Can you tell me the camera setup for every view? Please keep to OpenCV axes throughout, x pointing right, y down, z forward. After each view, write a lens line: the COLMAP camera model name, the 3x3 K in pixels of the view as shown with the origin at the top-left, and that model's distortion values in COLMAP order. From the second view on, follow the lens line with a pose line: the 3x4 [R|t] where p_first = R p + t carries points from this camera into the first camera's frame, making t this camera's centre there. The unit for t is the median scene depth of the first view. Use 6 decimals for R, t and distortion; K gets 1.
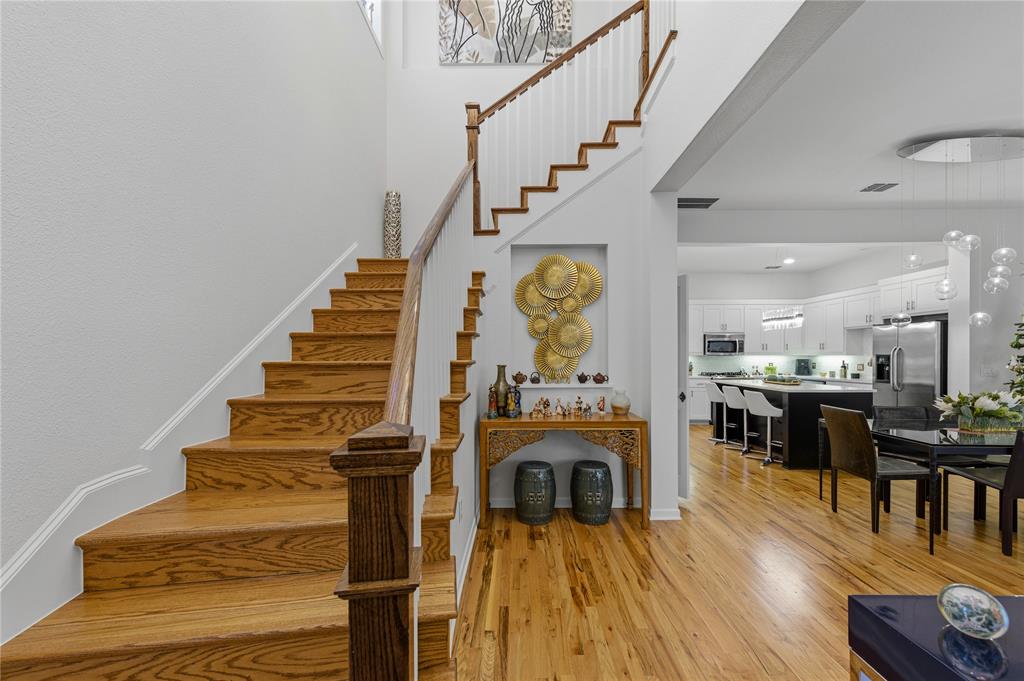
lens RADIAL K [[404.1, 0, 511.1], [0, 404.1, 355.3], [0, 0, 1]] dist [-0.000069, -0.000039]
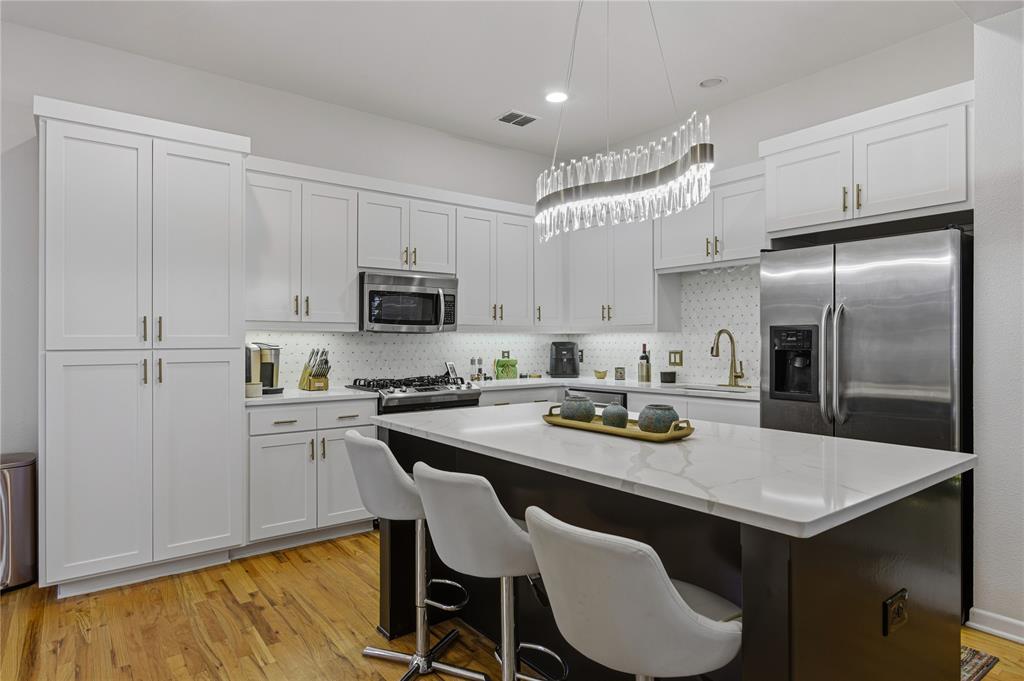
lens RADIAL K [[581.6, 0, 512.0], [0, 581.6, 340.5], [0, 0, 1]] dist [-0.001600, -0.000128]
pose [[0.783464, -0.003281, 0.621428, 0.295429], [0.001706, 0.999994, 0.003129, 0.006589], [-0.621435, -0.001391, 0.783465, 0.576709]]
